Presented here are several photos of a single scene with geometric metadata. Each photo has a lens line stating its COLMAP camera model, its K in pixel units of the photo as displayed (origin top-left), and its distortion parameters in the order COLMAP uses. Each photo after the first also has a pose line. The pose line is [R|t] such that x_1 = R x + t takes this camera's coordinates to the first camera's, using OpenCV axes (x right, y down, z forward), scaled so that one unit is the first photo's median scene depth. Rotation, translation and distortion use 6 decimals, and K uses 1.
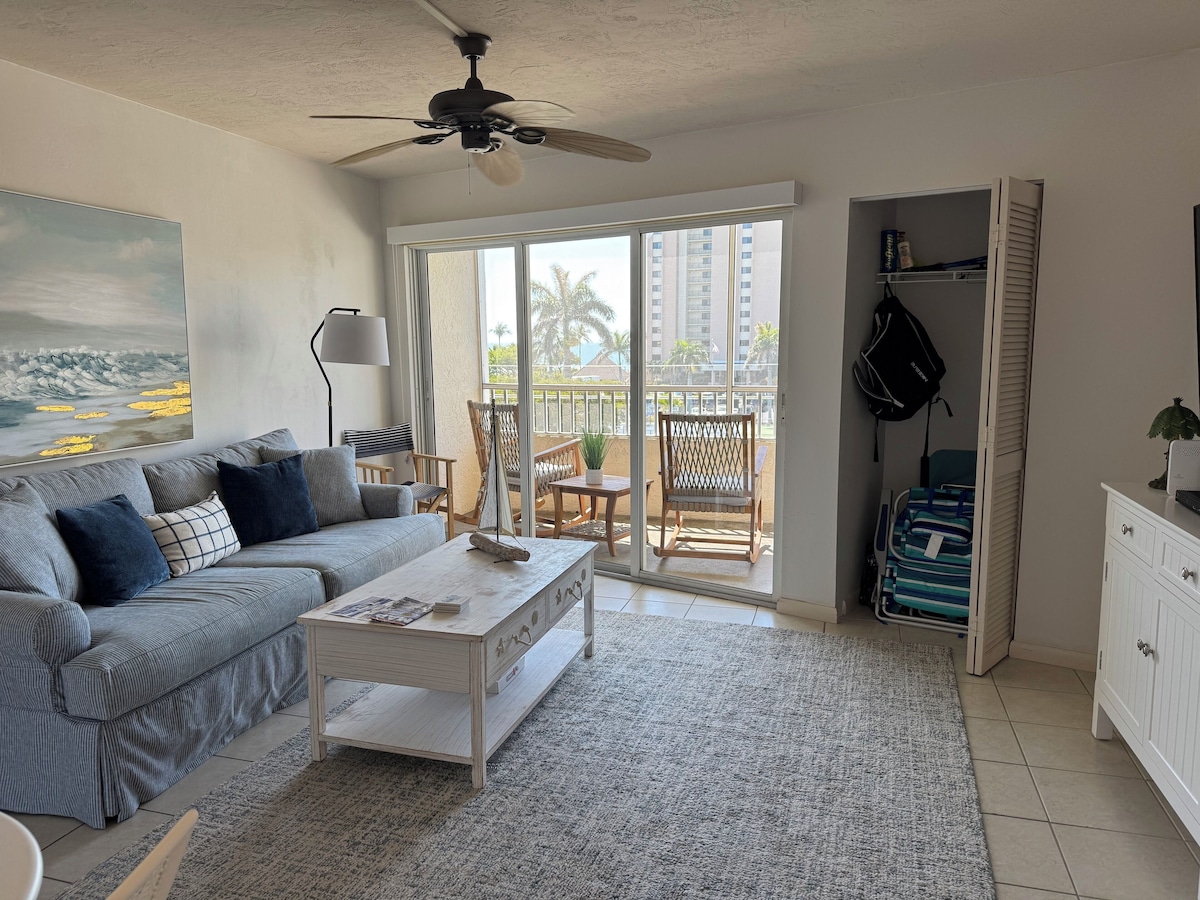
lens RADIAL K [[841.5, 0, 591.6], [0, 841.5, 451.6], [0, 0, 1]] dist [0.114499, -0.164026]
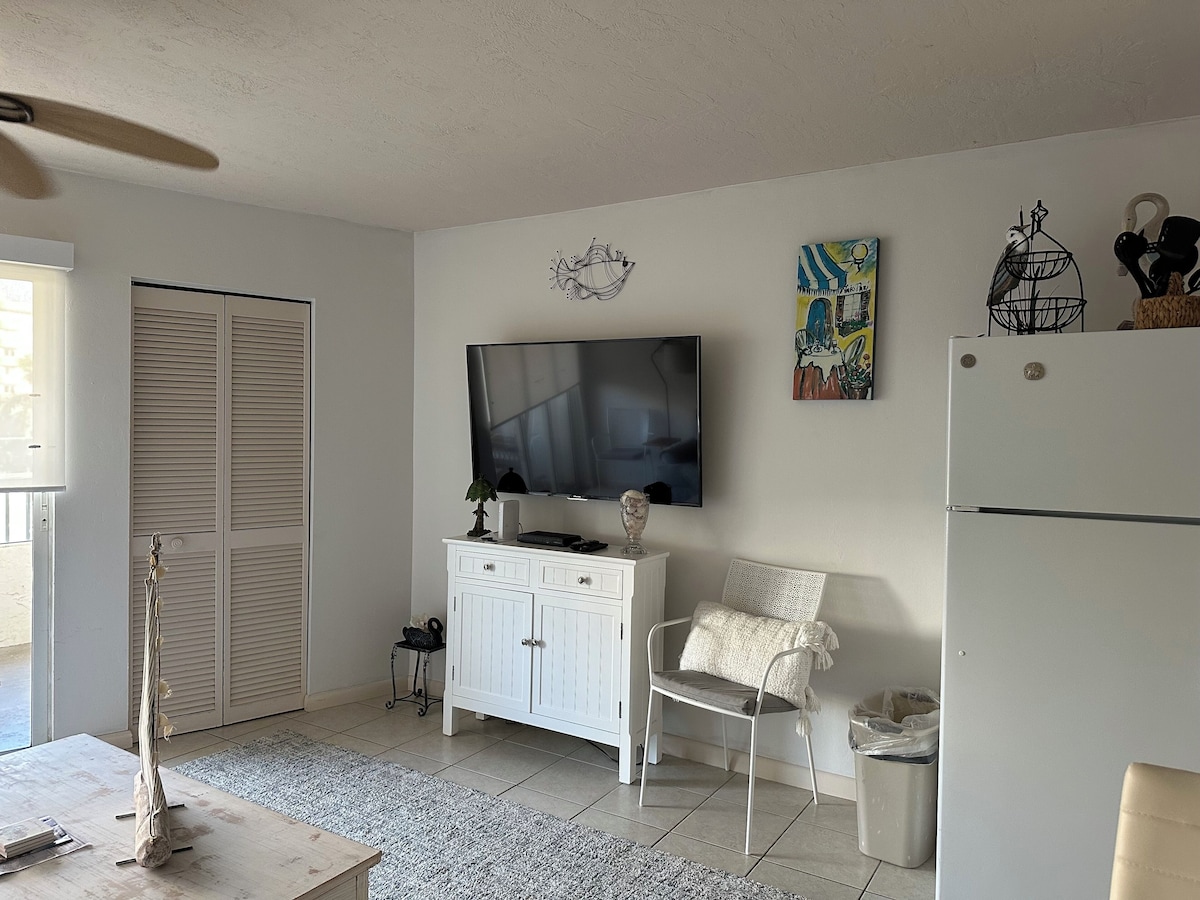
lens RADIAL K [[841.5, 0, 591.6], [0, 841.5, 451.6], [0, 0, 1]] dist [0.114499, -0.164026]
pose [[0.256135, -0.012343, 0.966562, -0.454048], [0.111896, 0.993575, -0.016964, -0.037135], [-0.960143, 0.112499, 0.255871, 0.311734]]
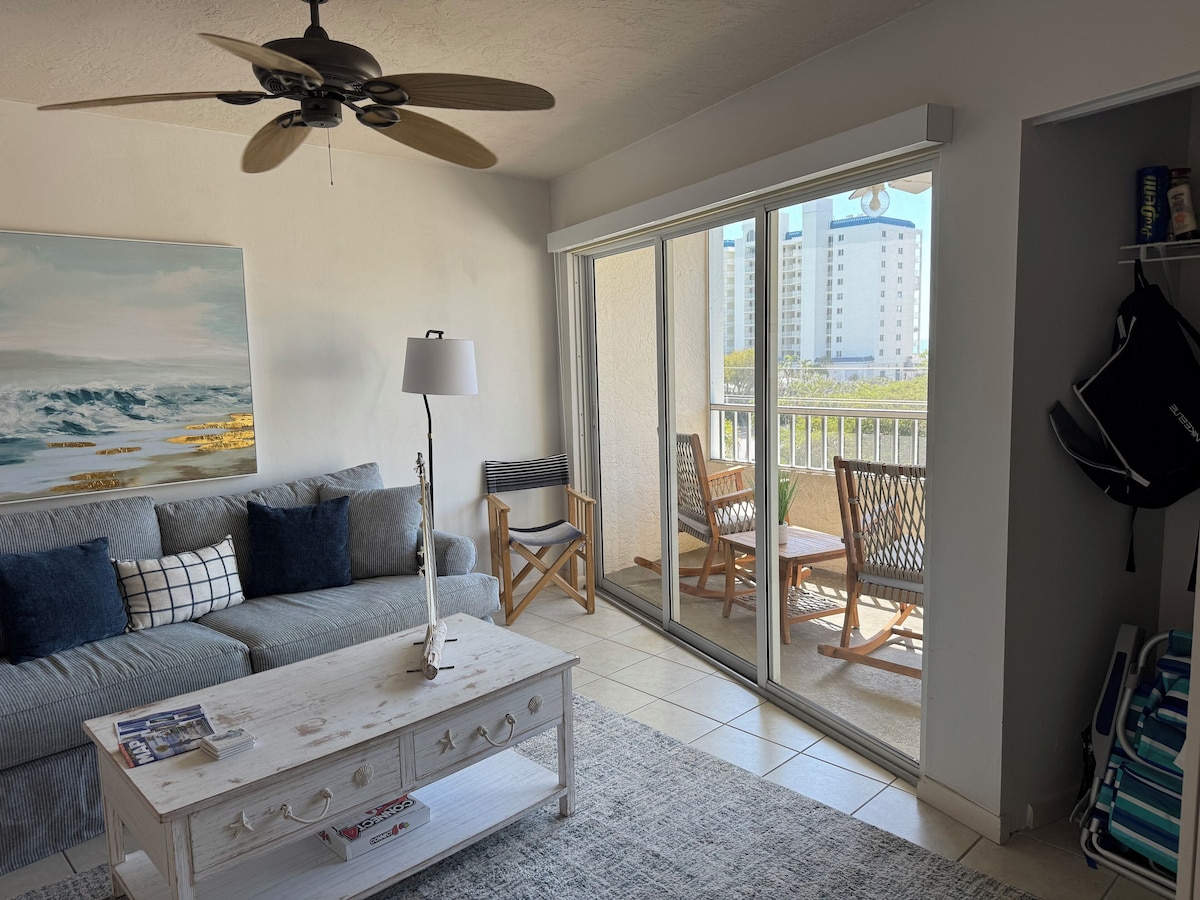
lens RADIAL K [[835.7, 0, 600.0], [0, 835.7, 450.0], [0, 0, 1]] dist [0.115854, -0.152872]
pose [[0.875038, 0.042486, -0.482185, 0.336653], [-0.043048, 0.999024, 0.009905, -0.068961], [0.482136, 0.012090, 0.876013, 0.365106]]
